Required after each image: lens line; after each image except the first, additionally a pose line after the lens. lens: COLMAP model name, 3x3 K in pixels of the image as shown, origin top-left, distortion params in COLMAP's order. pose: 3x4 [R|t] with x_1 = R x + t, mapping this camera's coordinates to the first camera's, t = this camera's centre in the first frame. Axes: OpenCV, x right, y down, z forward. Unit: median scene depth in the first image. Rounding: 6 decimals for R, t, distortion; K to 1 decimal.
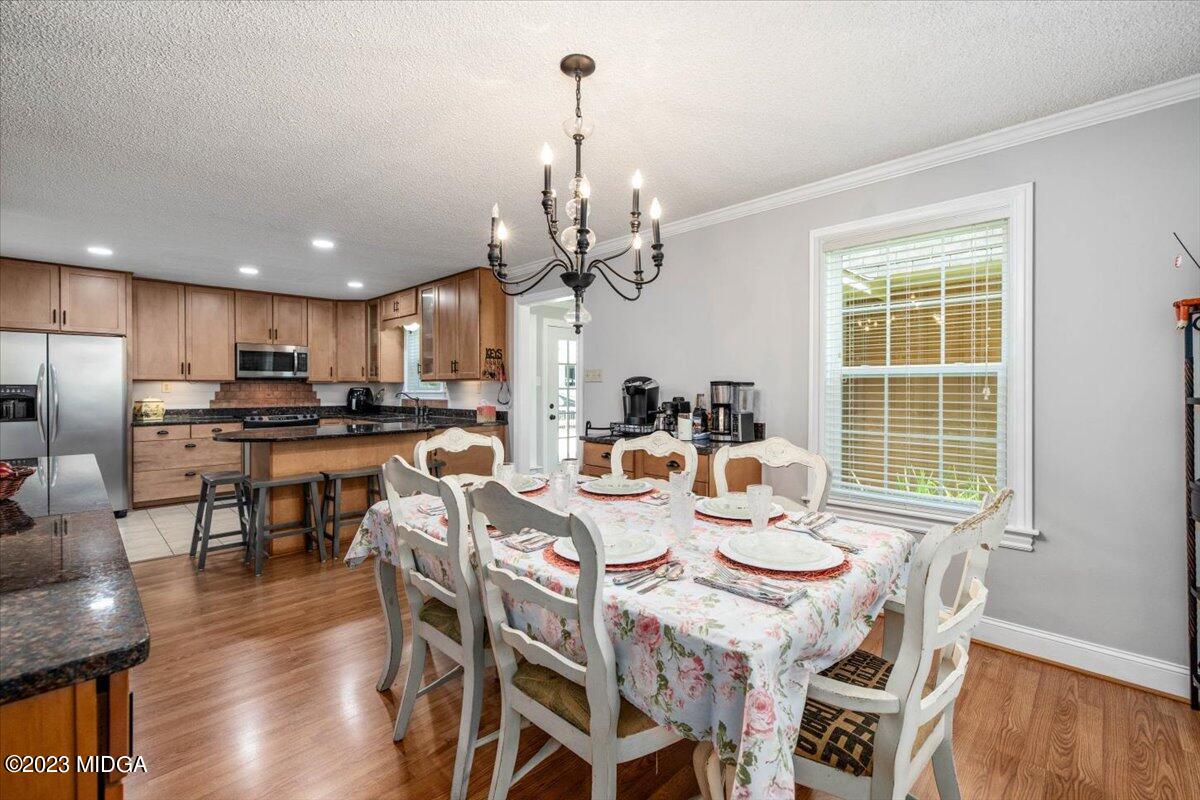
lens RADIAL K [[512.1, 0, 602.4], [0, 512.1, 390.0], [0, 0, 1]] dist [-0.001035, -0.000397]
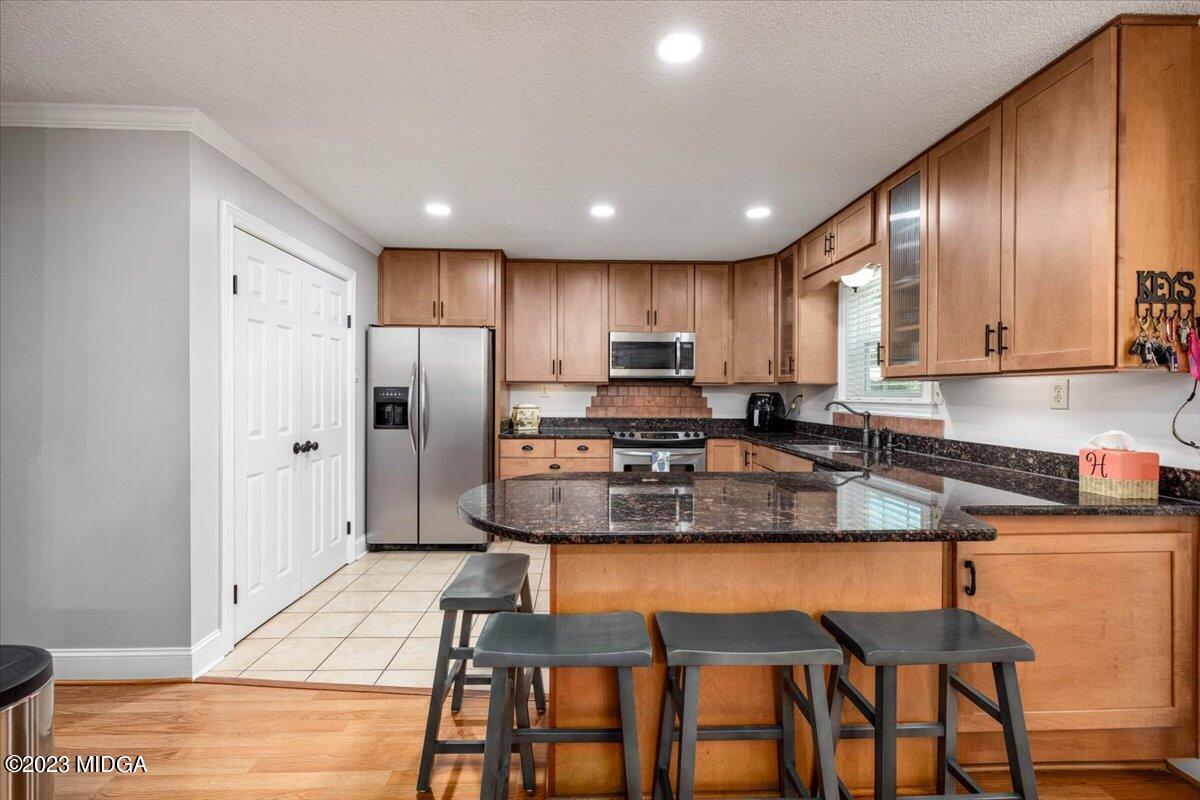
lens RADIAL K [[512.1, 0, 599.4], [0, 512.1, 392.9], [0, 0, 1]] dist [-0.001035, -0.000397]
pose [[0.725432, 0.005968, -0.688268, -0.200991], [-0.009217, 0.999957, -0.001044, -0.001694], [0.688232, 0.007101, 0.725456, 0.430176]]
